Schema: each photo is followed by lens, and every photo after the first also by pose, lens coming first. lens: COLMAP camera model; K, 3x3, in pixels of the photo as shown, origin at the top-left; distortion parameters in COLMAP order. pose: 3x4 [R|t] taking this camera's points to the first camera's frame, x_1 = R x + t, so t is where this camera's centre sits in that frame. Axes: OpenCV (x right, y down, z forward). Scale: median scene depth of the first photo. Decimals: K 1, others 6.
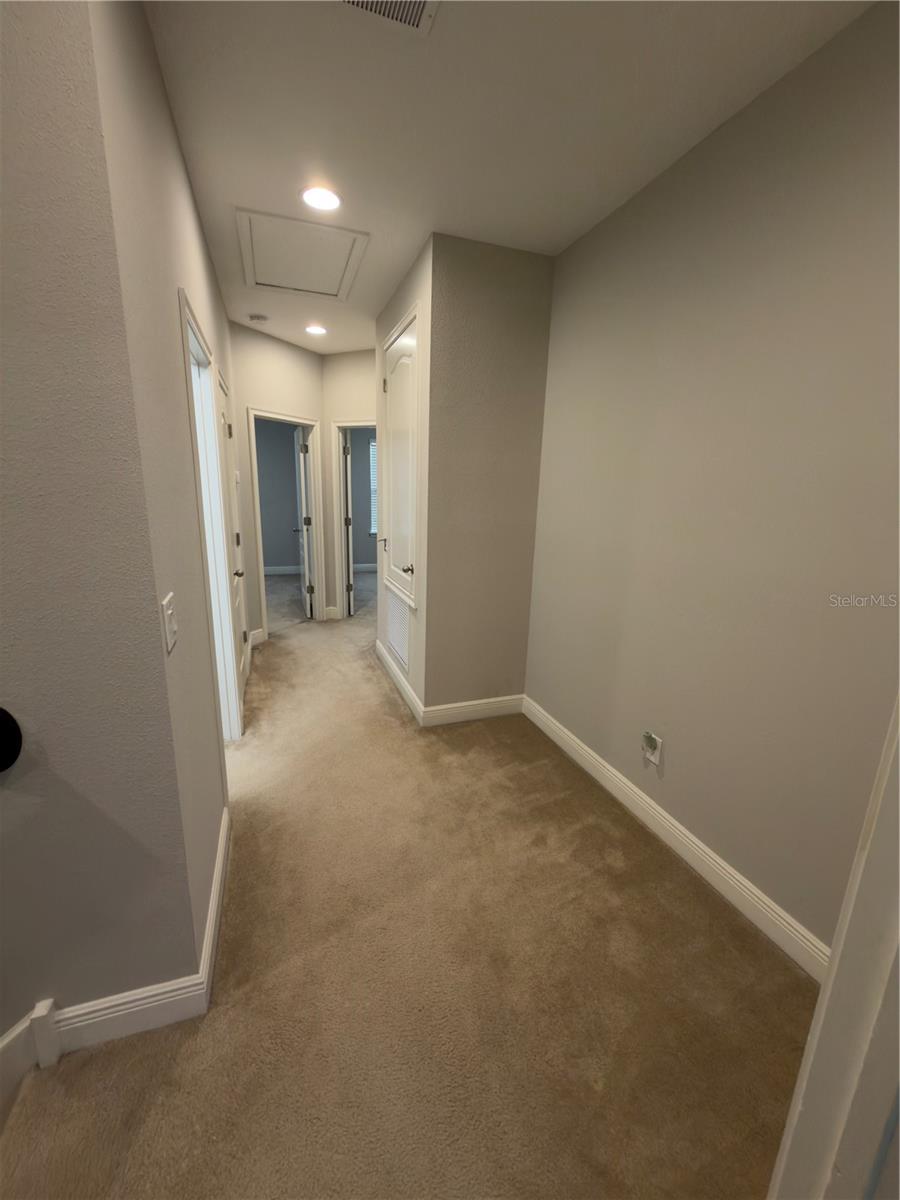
lens RADIAL K [[480.5, 0, 449.5], [0, 480.5, 596.6], [0, 0, 1]] dist [-0.002107, 0.000013]
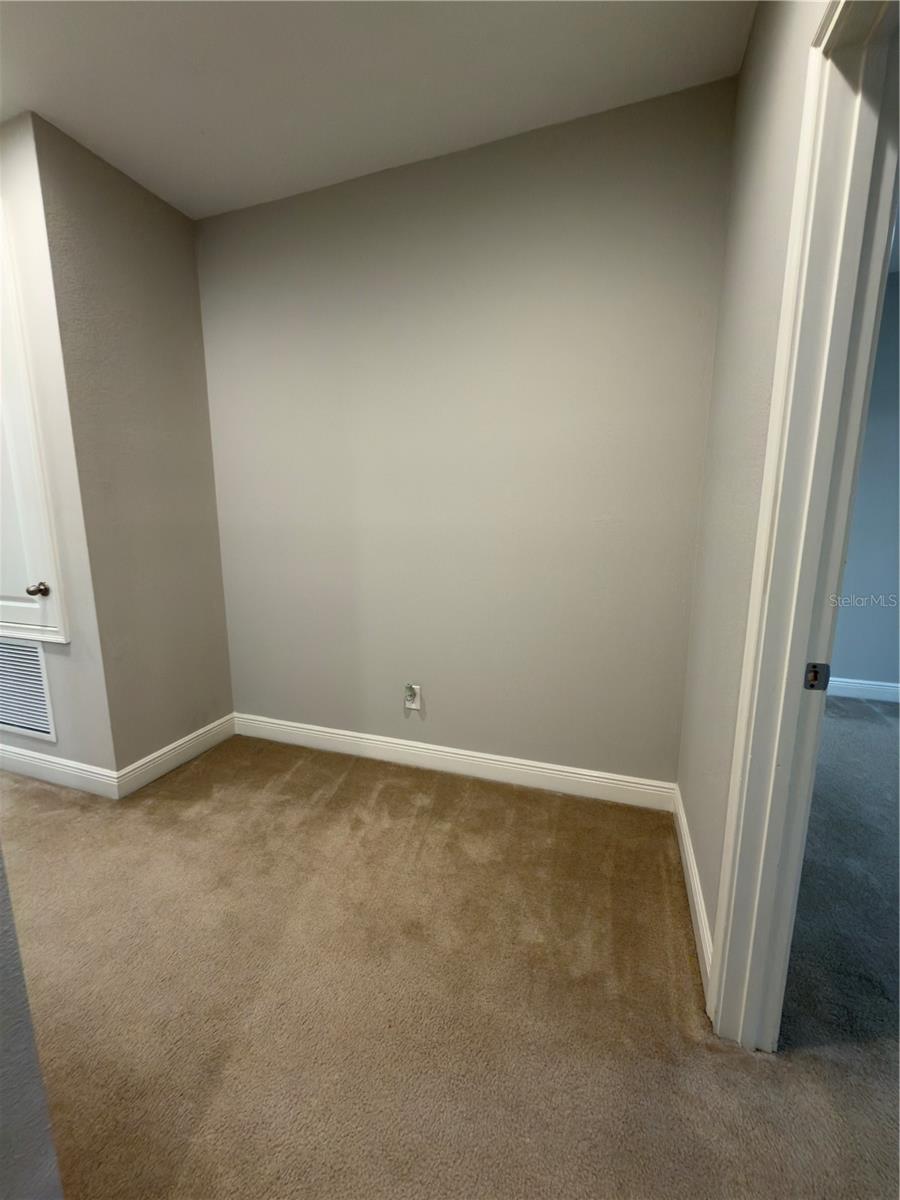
lens RADIAL K [[480.5, 0, 449.7], [0, 480.5, 599.4], [0, 0, 1]] dist [-0.002107, 0.000013]
pose [[0.631302, -0.161154, 0.758609, -0.323198], [0.191643, 0.980253, 0.048756, 0.047992], [-0.751486, 0.114603, 0.649719, 0.159198]]
